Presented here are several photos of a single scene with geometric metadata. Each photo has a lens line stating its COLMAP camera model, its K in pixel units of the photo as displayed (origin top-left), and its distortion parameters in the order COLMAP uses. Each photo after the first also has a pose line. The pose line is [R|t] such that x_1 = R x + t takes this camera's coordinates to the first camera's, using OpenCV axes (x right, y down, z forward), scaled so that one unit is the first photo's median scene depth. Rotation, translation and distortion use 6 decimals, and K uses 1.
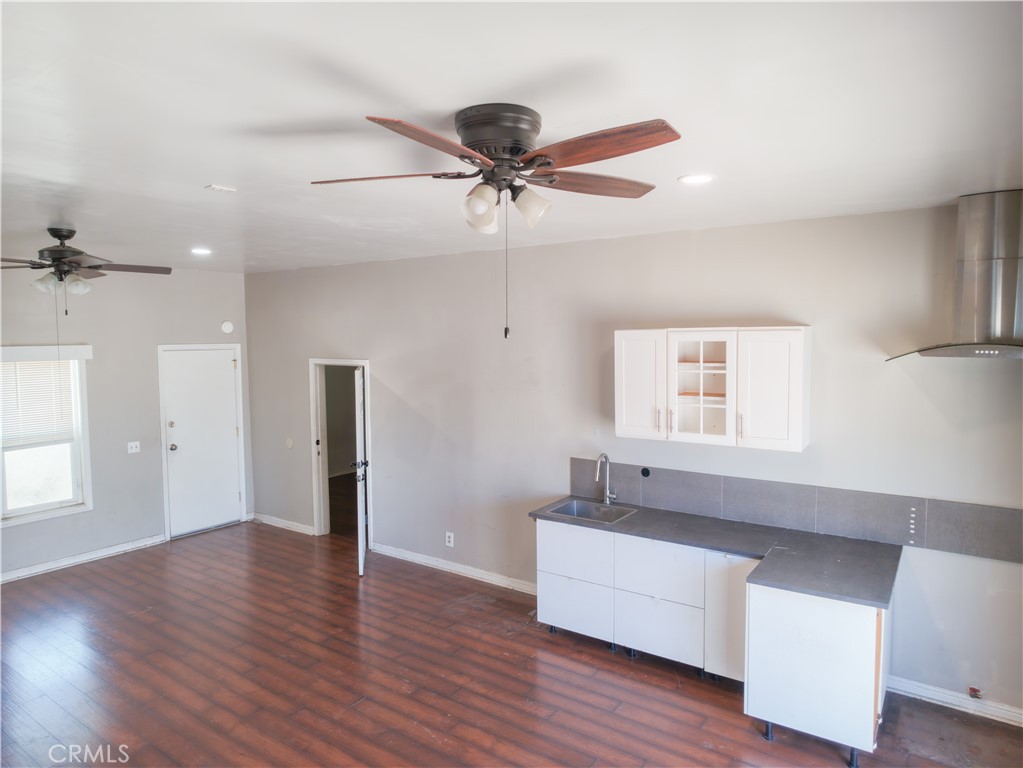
lens RADIAL K [[640.3, 0, 514.7], [0, 640.3, 388.4], [0, 0, 1]] dist [-0.001681, -0.004531]
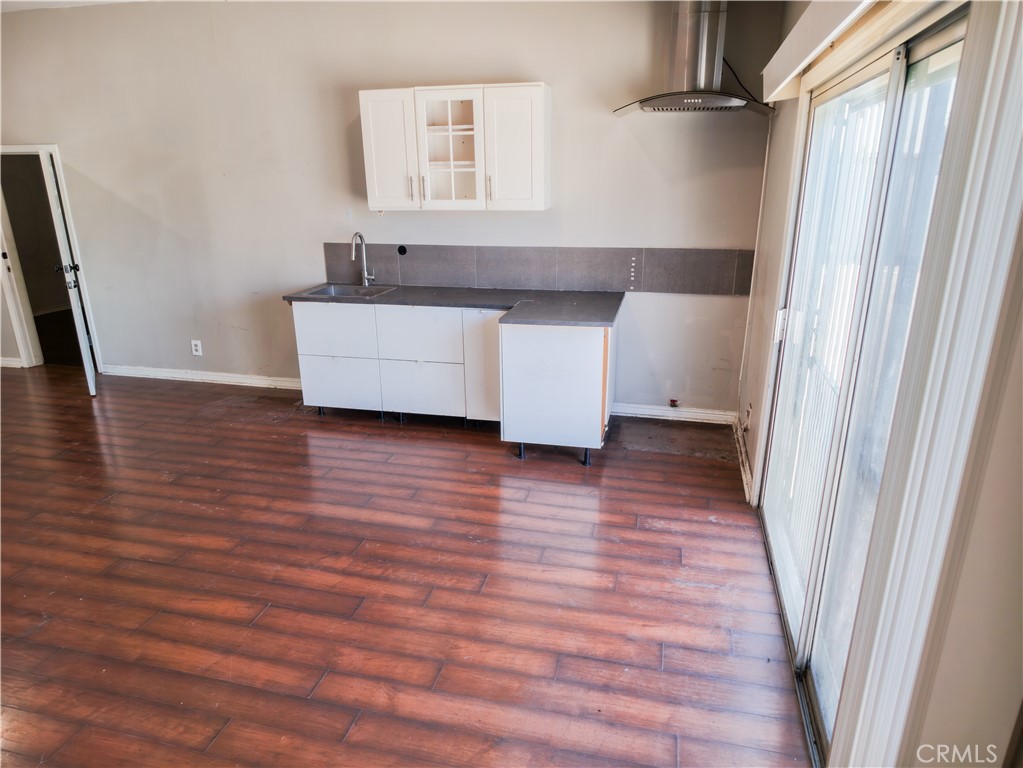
lens RADIAL K [[640.3, 0, 510.7], [0, 640.3, 391.0], [0, 0, 1]] dist [-0.001681, -0.004531]
pose [[0.933164, -0.107830, 0.342896, -0.003925], [0.025549, 0.971428, 0.235955, 0.131254], [-0.358542, -0.211424, 0.909257, -0.017735]]
